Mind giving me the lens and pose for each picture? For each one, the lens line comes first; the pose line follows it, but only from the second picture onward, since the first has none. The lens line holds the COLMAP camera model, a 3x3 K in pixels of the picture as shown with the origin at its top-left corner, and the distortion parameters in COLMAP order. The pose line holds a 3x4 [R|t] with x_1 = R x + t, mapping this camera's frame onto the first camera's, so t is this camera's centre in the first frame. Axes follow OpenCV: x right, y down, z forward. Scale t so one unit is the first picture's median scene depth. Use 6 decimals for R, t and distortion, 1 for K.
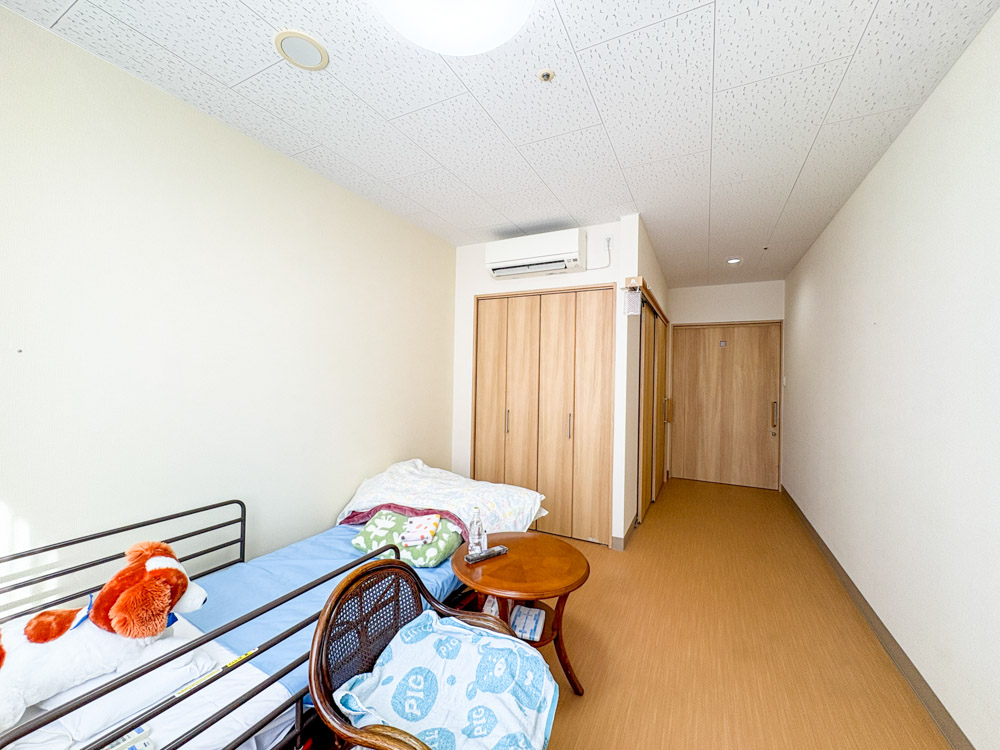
lens RADIAL K [[395.7, 0, 500.4], [0, 395.7, 375.2], [0, 0, 1]] dist [-0.000352, 0.000519]
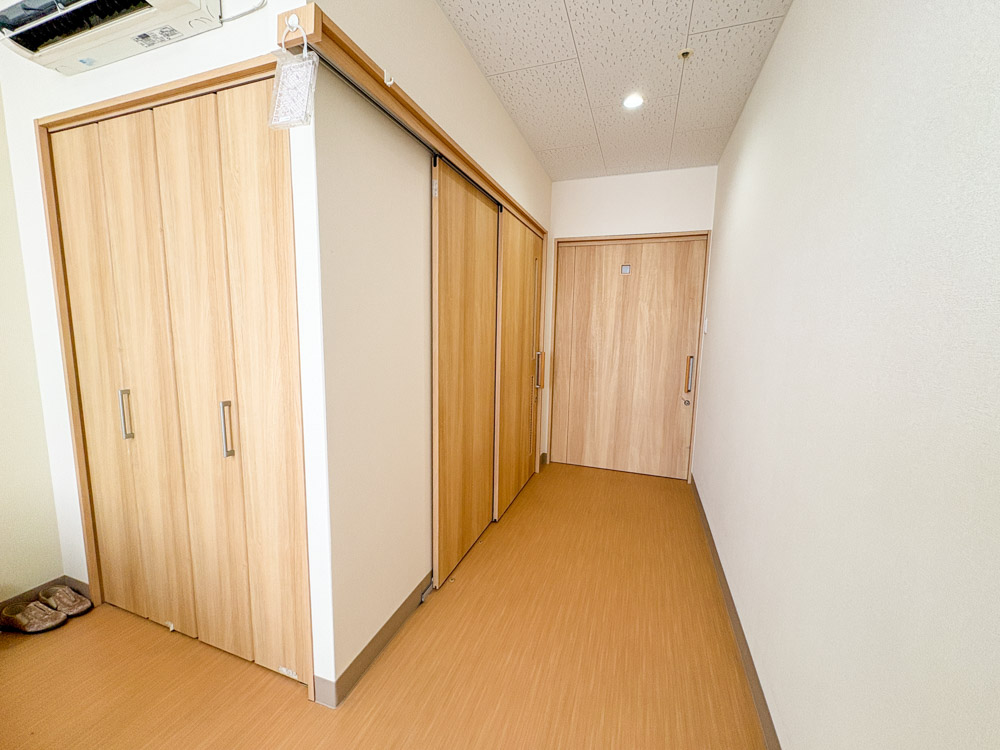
lens RADIAL K [[395.7, 0, 501.5], [0, 395.7, 374.0], [0, 0, 1]] dist [-0.000352, 0.000519]
pose [[0.991142, -0.015084, 0.131945, 0.273052], [-0.002825, 0.990910, 0.134498, 0.006652], [-0.132774, -0.133679, 0.982090, 0.361622]]
